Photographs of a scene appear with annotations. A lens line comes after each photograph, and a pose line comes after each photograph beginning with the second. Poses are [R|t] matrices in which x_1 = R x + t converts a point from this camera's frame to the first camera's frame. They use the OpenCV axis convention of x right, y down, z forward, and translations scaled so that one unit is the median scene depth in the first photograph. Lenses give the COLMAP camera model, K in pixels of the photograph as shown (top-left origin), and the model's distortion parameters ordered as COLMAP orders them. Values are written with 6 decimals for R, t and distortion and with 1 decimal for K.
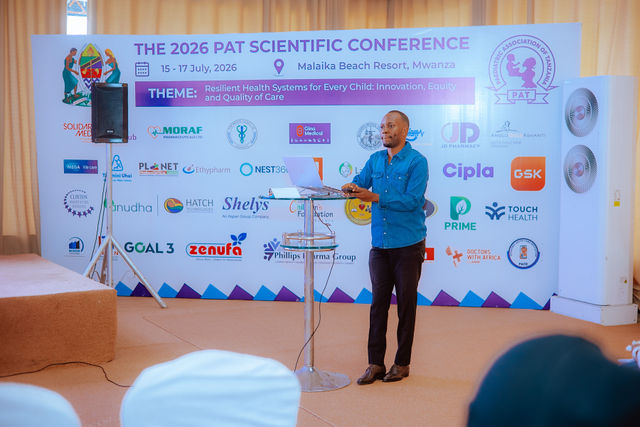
lens RADIAL K [[938.9, 0, 320.5], [0, 938.9, 191.9], [0, 0, 1]] dist [0.008494, -0.009915]
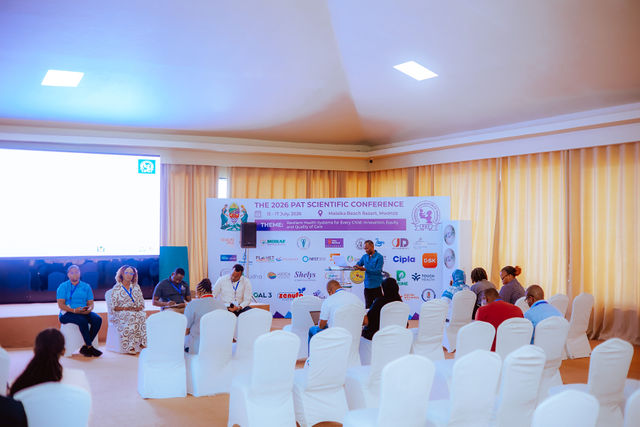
lens RADIAL K [[895.9, 0, 323.5], [0, 895.9, 214.7], [0, 0, 1]] dist [0.042343, -0.053730]
pose [[0.999677, -0.003502, 0.025166, -0.090751], [0.005162, 0.997793, -0.066193, 0.012510], [-0.024878, 0.066302, 0.997489, -1.148299]]
